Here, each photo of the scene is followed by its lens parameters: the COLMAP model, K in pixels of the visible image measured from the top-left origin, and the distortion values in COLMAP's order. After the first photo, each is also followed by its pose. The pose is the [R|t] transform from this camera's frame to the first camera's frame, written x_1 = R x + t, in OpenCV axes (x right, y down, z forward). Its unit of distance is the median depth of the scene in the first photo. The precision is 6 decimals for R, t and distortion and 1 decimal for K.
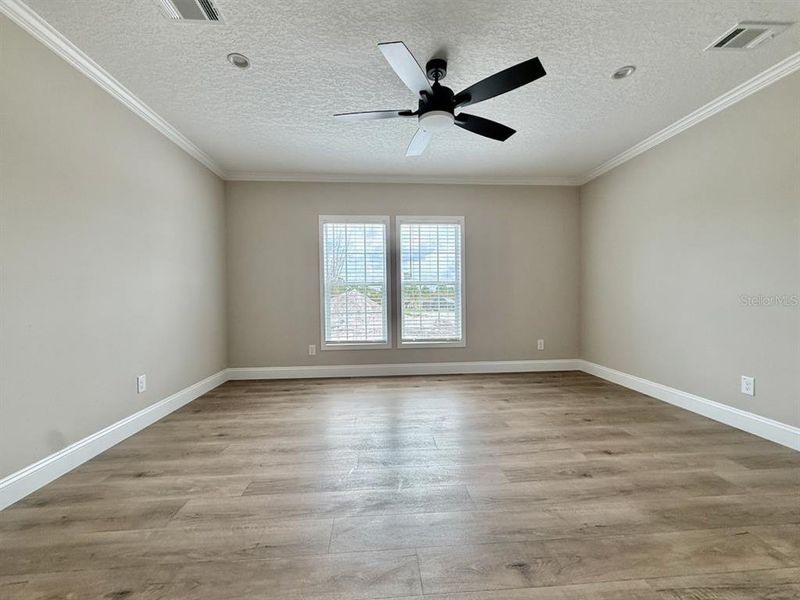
lens RADIAL K [[319.2, 0, 397.8], [0, 319.2, 301.9], [0, 0, 1]] dist [-0.002017, 0.000795]
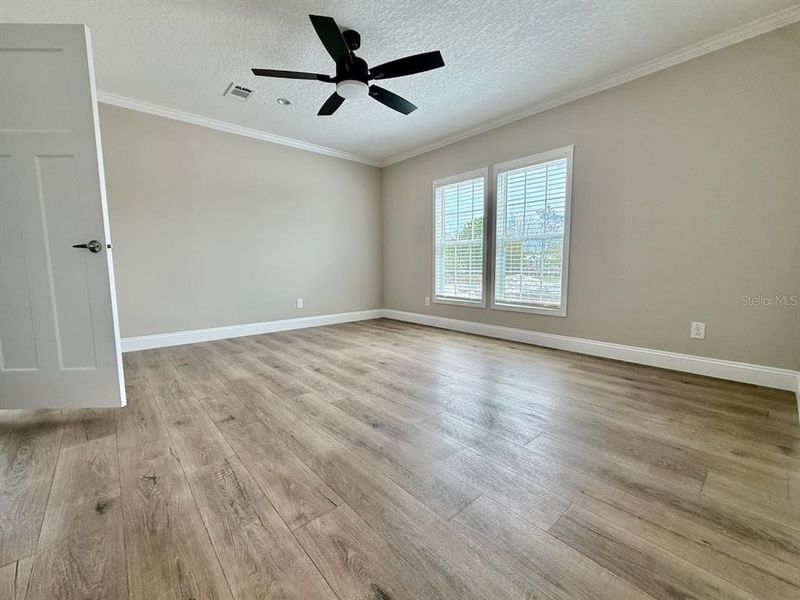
lens RADIAL K [[319.2, 0, 402.5], [0, 319.2, 301.7], [0, 0, 1]] dist [-0.002017, 0.000795]
pose [[0.630706, 0.097739, -0.769842, 0.575922], [-0.014827, 0.993373, 0.113971, 0.019451], [0.775880, -0.060468, 0.627976, 0.195803]]
